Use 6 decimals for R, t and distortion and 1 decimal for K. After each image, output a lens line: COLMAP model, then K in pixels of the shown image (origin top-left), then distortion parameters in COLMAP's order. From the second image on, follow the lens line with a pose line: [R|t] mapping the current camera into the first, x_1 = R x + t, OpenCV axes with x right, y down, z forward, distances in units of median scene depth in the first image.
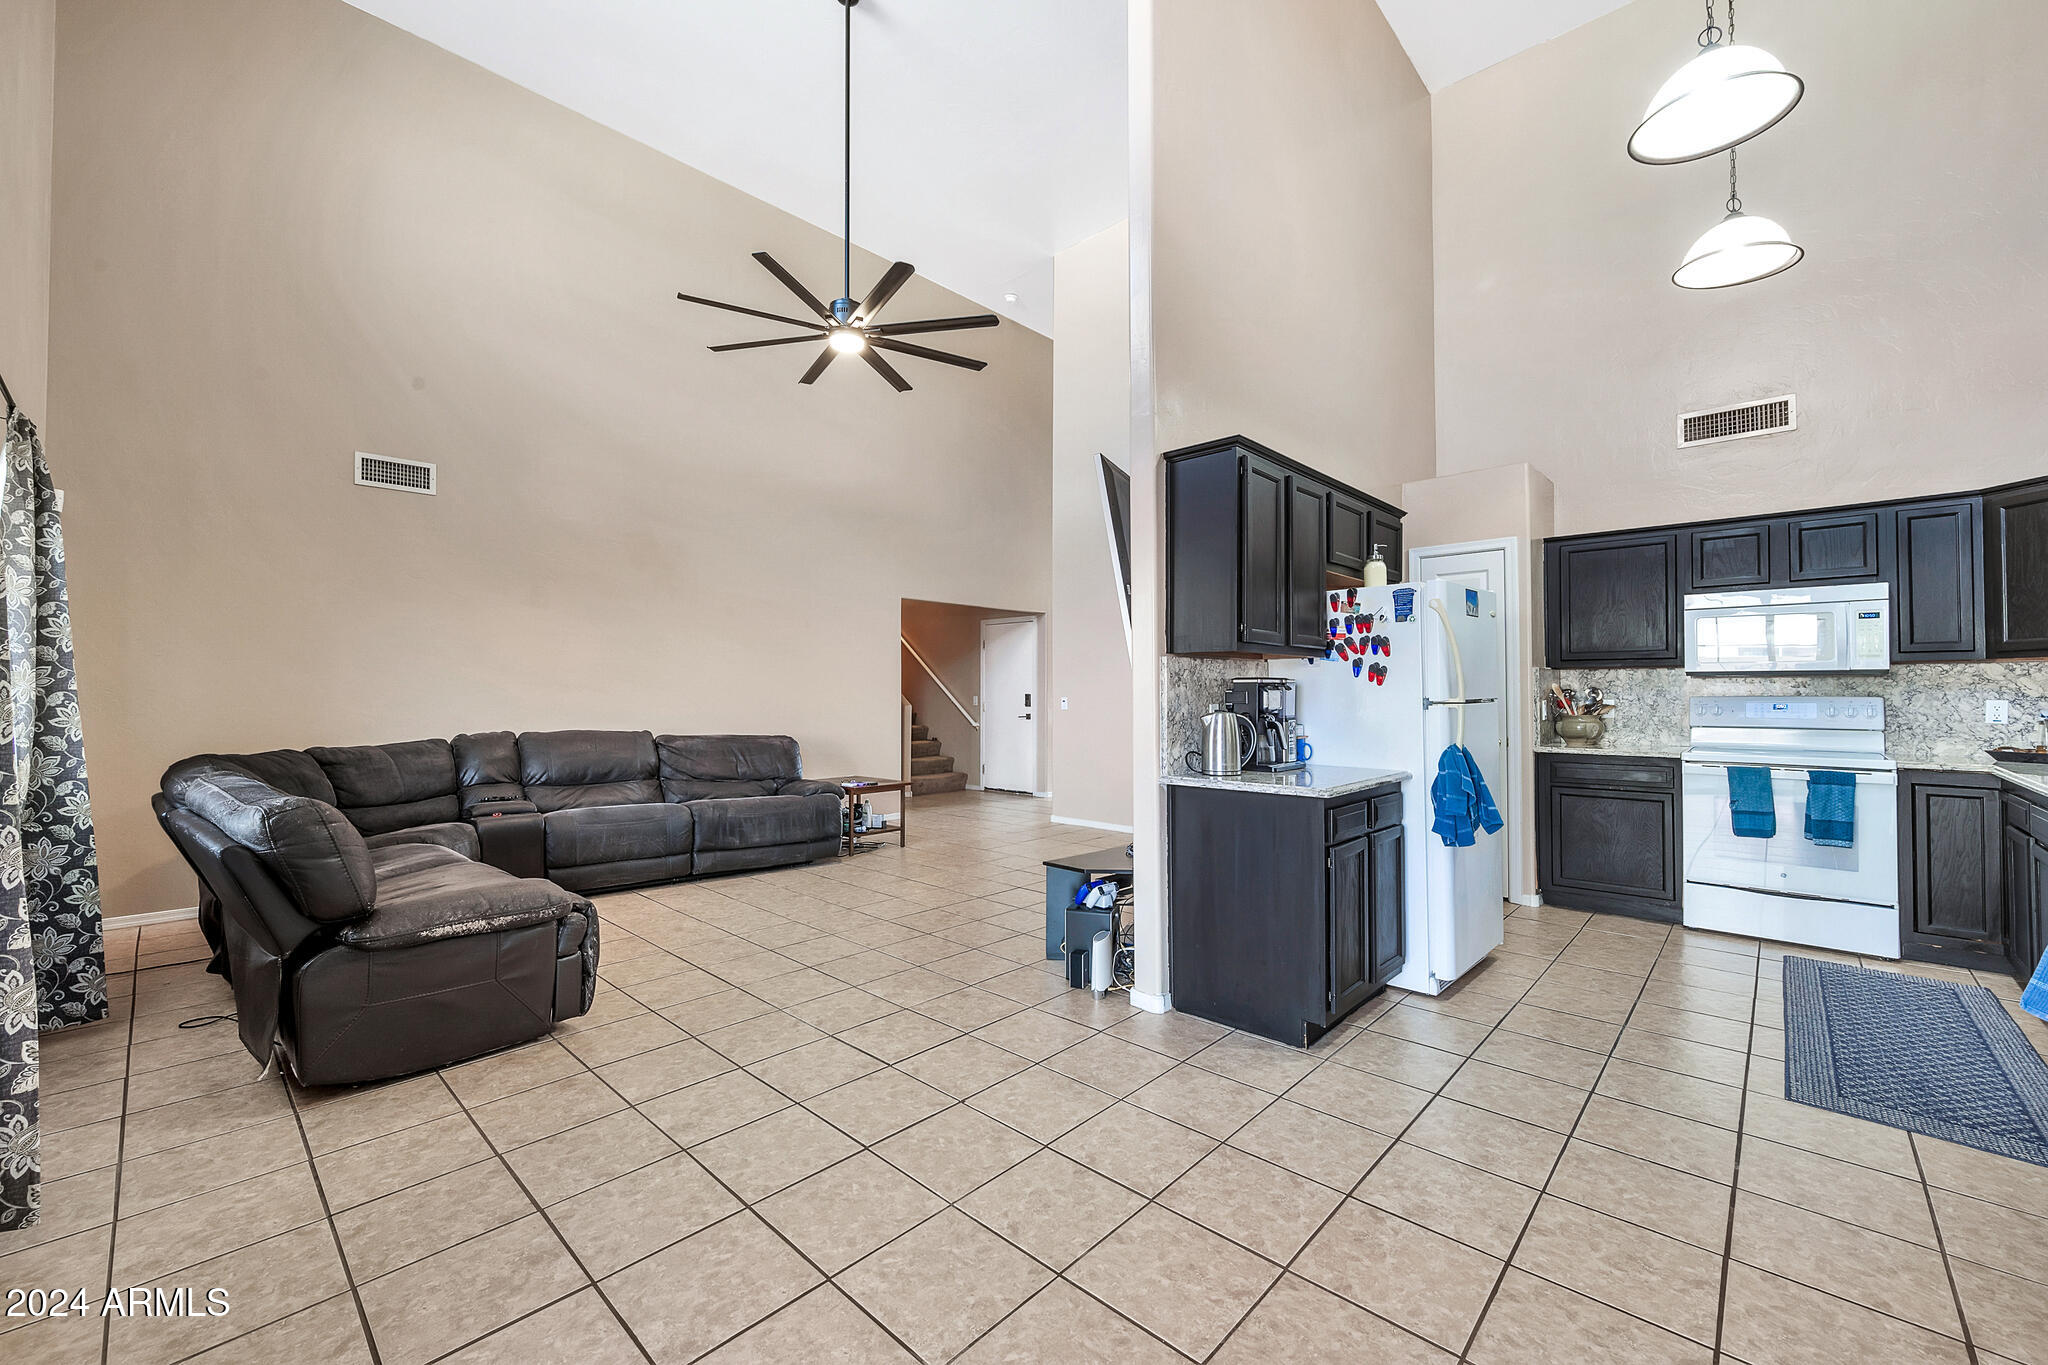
lens RADIAL K [[817.7, 0, 1025.1], [0, 817.7, 682.0], [0, 0, 1]] dist [-0.000457, 0.000317]
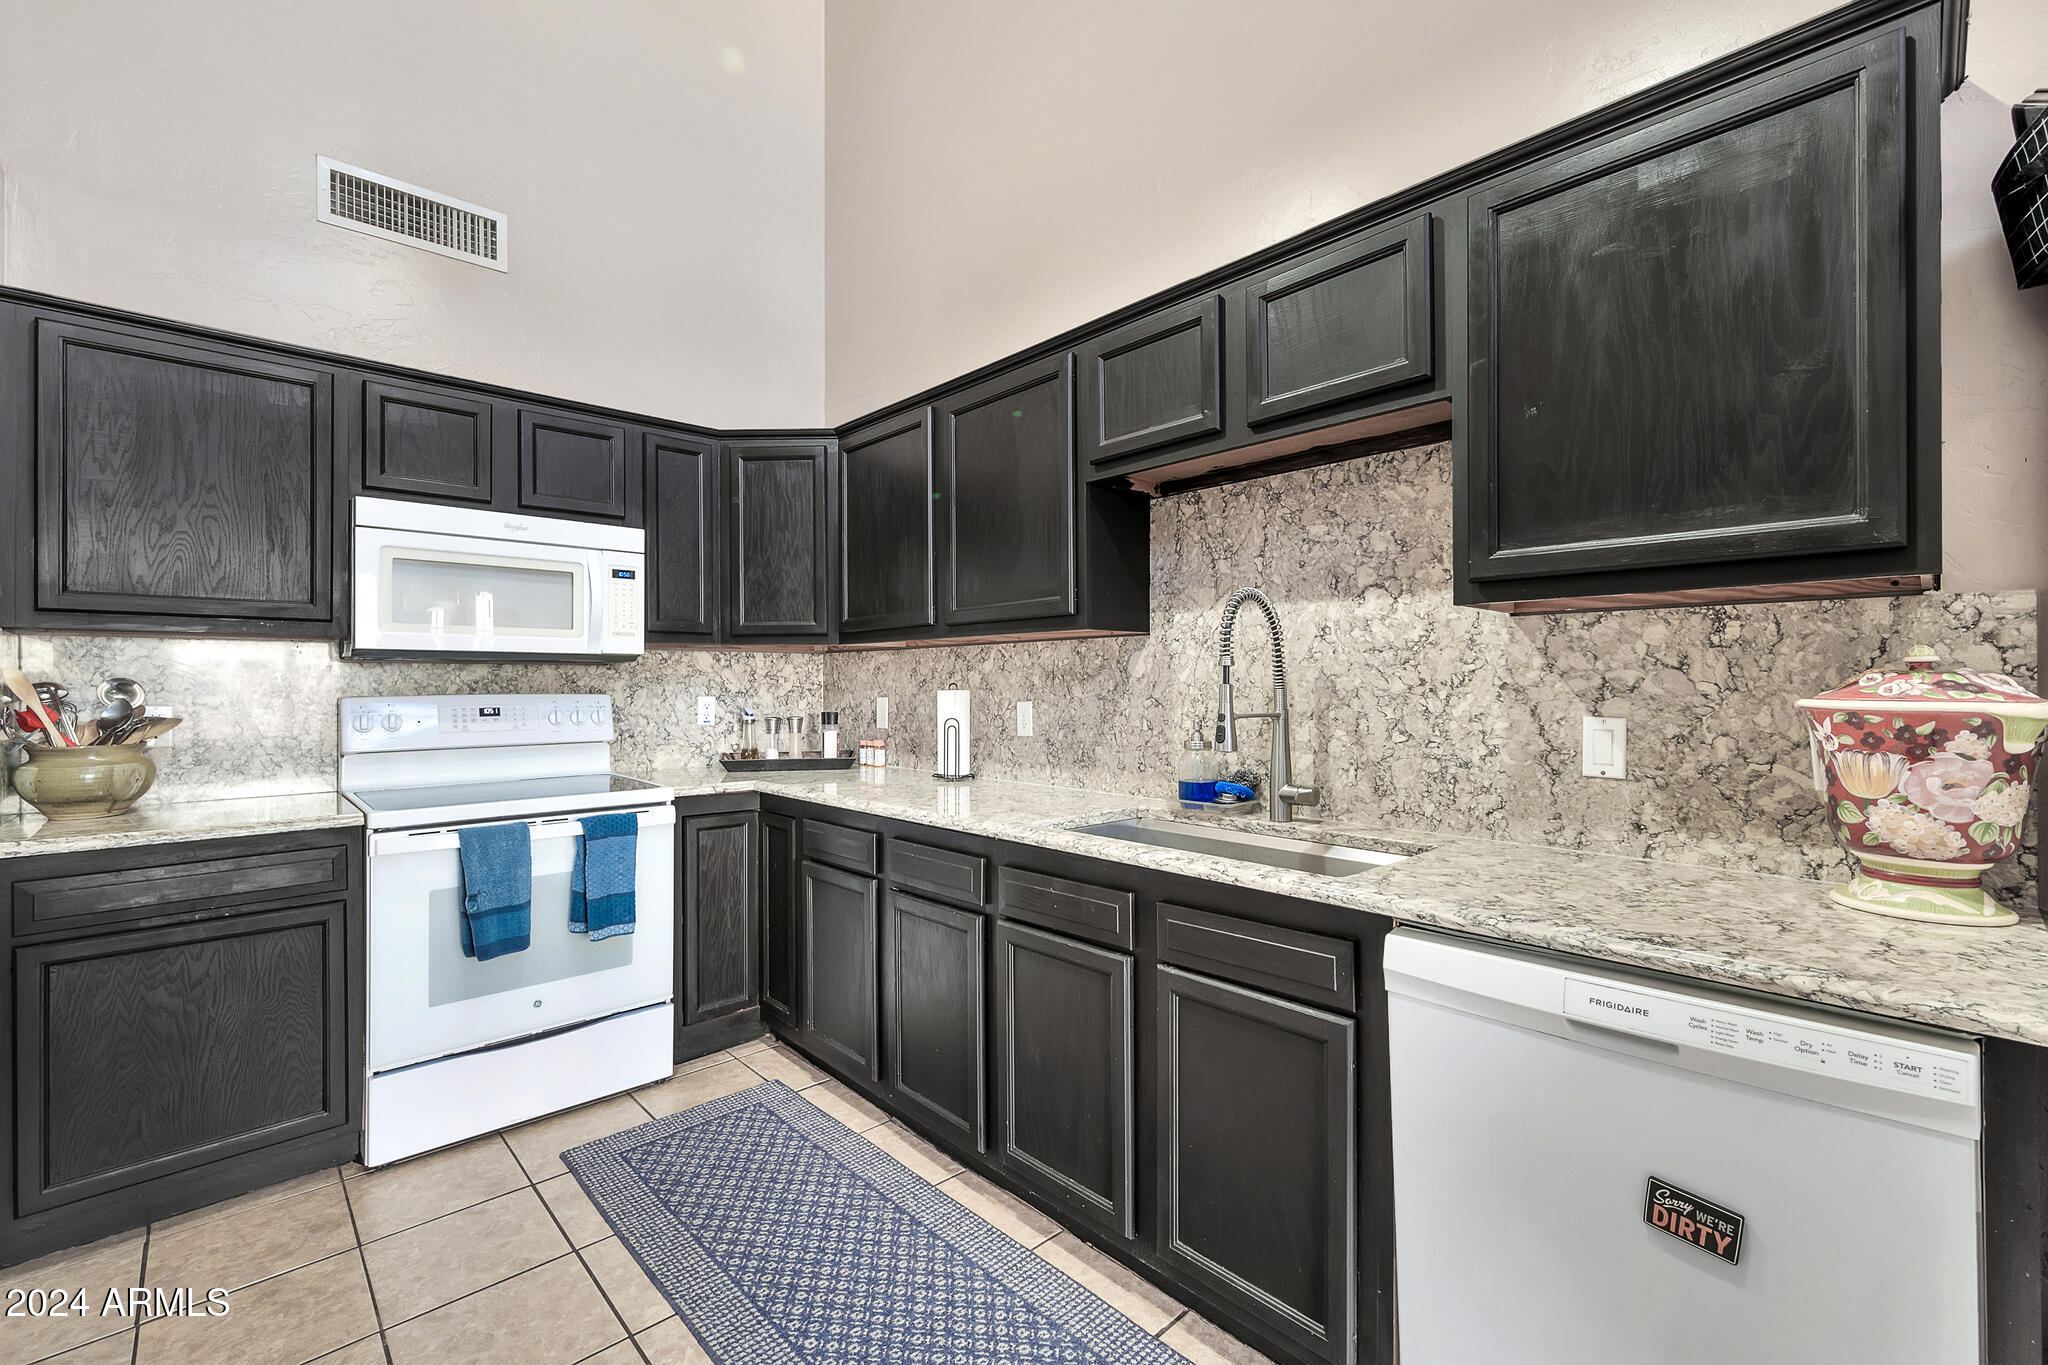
lens RADIAL K [[868.2, 0, 1037.4], [0, 868.2, 680.1], [0, 0, 1]] dist [-0.005190, 0.000097]
pose [[0.061607, 0.002079, 0.998098, 0.317070], [-0.009010, 0.999958, -0.001526, 0.003962], [-0.998060, -0.008899, 0.061623, 0.575512]]
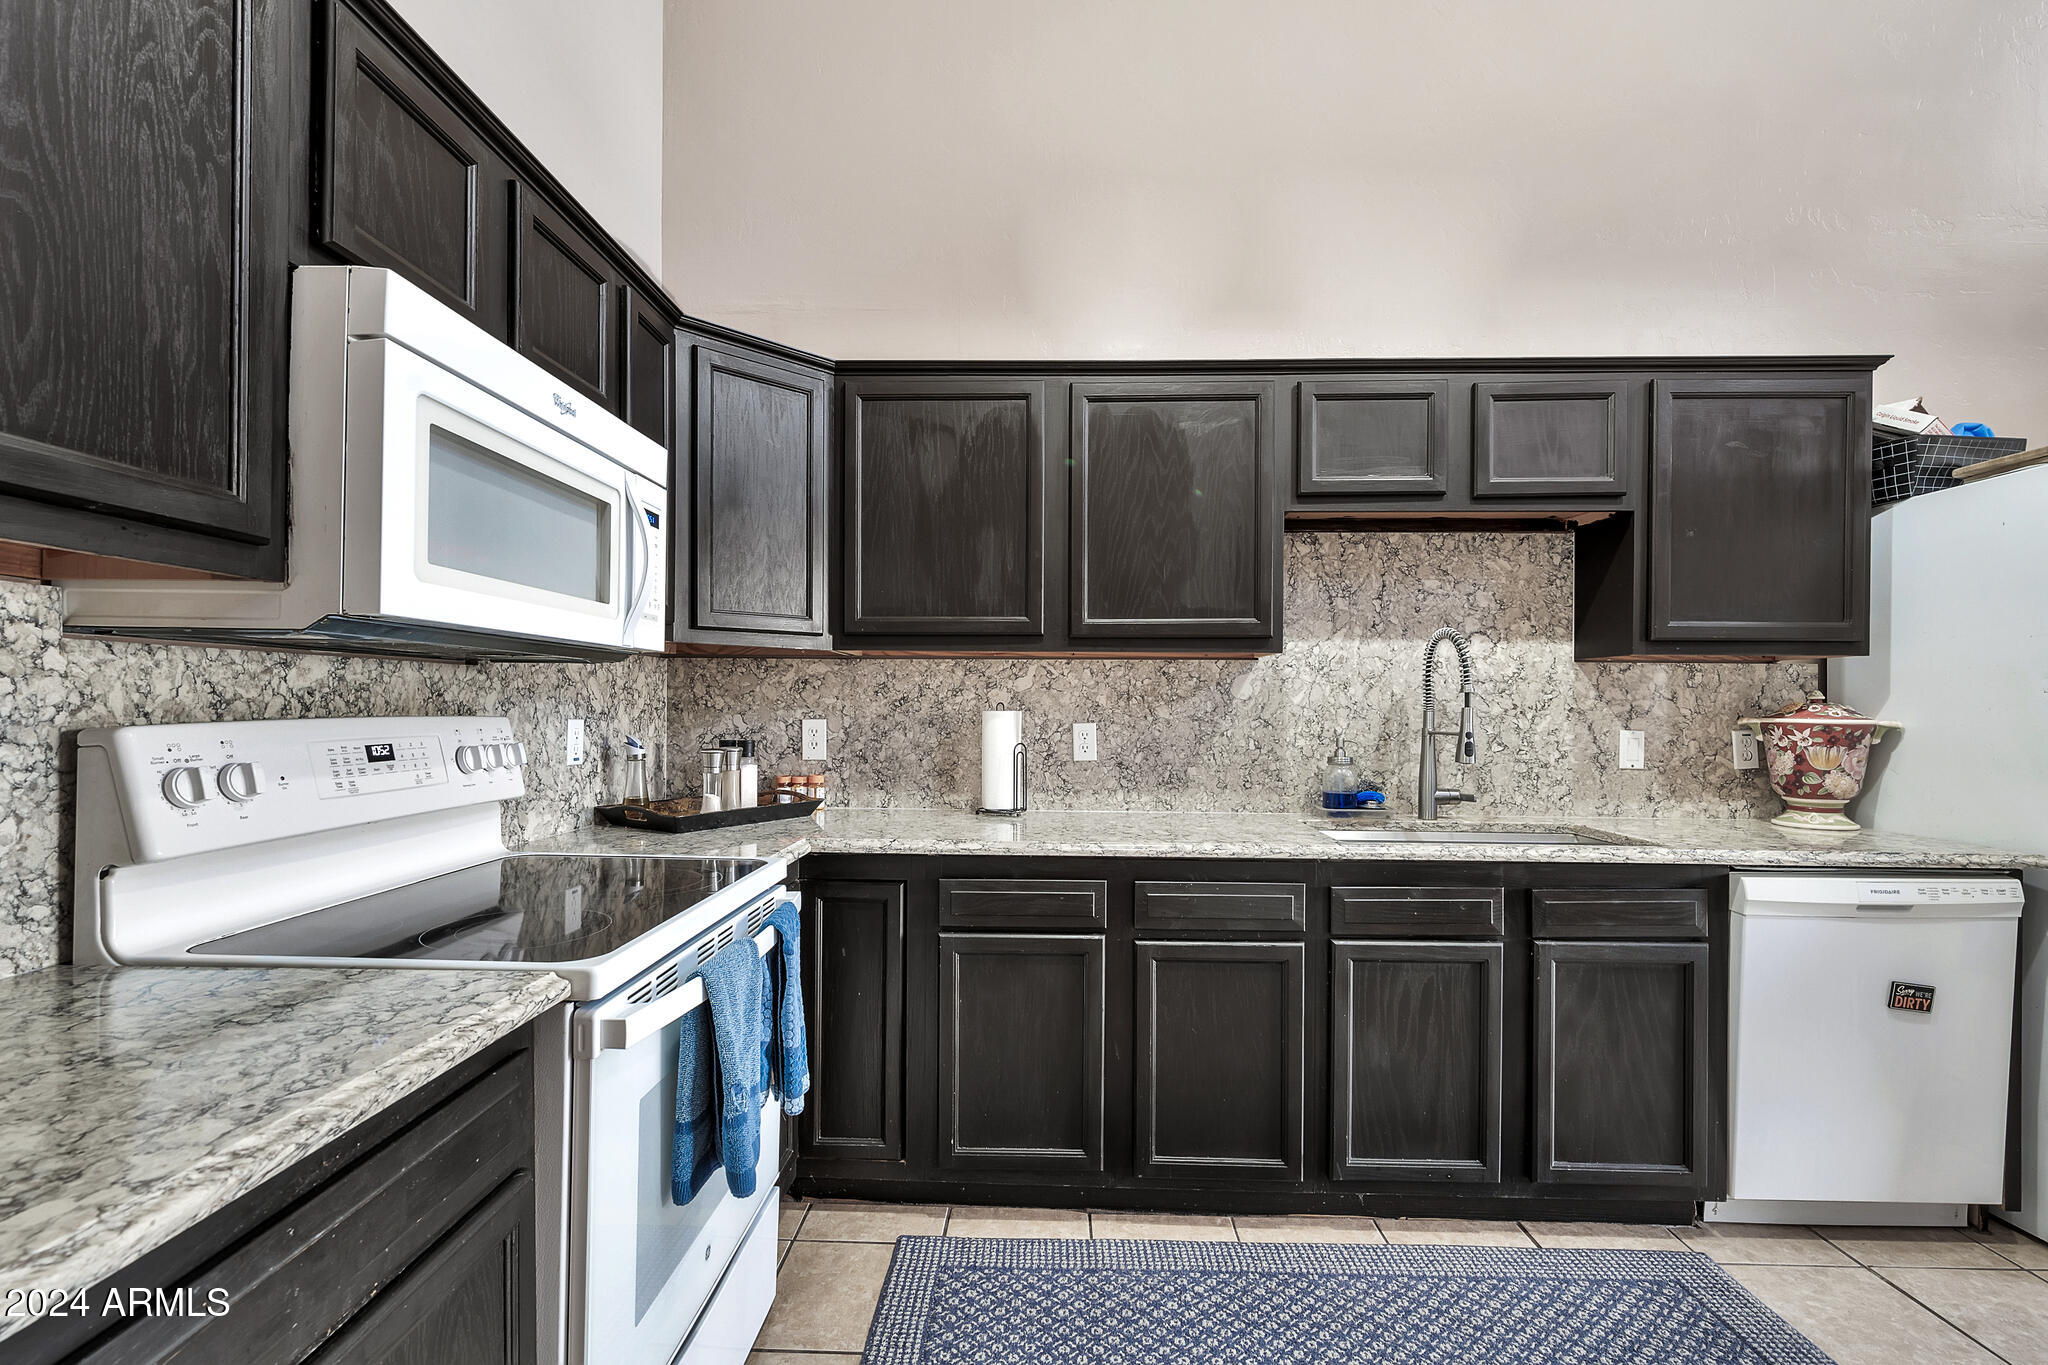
lens RADIAL K [[868.2, 0, 1068.3], [0, 868.2, 706.6], [0, 0, 1]] dist [-0.005190, 0.000097]
pose [[-0.659739, -0.008596, 0.751446, 0.531996], [-0.016991, 0.999850, -0.003480, 0.010120], [-0.751303, -0.015063, -0.659785, 1.057667]]
